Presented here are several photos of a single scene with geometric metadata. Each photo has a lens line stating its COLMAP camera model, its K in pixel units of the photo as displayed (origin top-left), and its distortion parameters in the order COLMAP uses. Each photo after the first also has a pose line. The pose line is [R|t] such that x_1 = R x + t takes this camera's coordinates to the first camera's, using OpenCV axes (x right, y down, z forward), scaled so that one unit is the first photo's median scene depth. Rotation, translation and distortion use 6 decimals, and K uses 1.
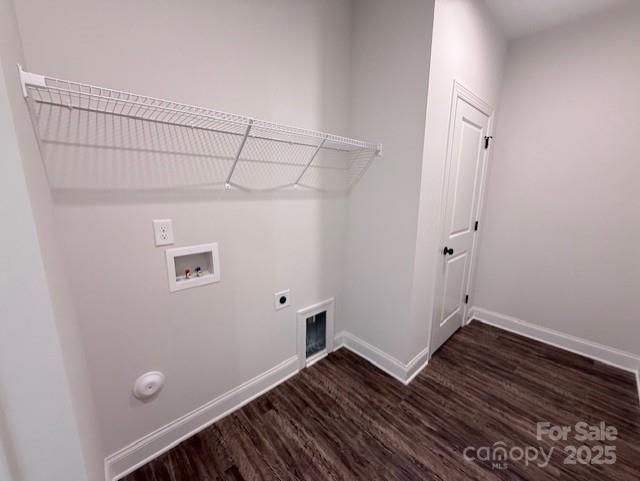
lens RADIAL K [[255.9, 0, 319.4], [0, 255.9, 239.9], [0, 0, 1]] dist [-0.001372, 0.000442]
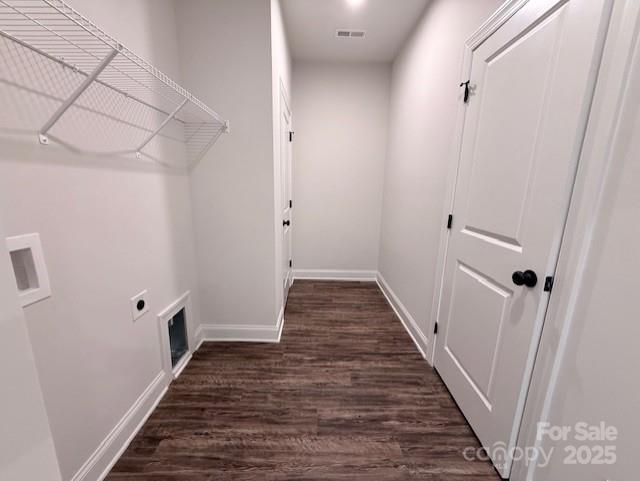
lens RADIAL K [[255.9, 0, 317.0], [0, 255.9, 240.5], [0, 0, 1]] dist [-0.001372, 0.000442]
pose [[0.665148, -0.146730, 0.732153, -0.324851], [0.130425, 0.988260, 0.079568, 0.053153], [-0.735233, 0.042567, 0.676476, 0.090214]]
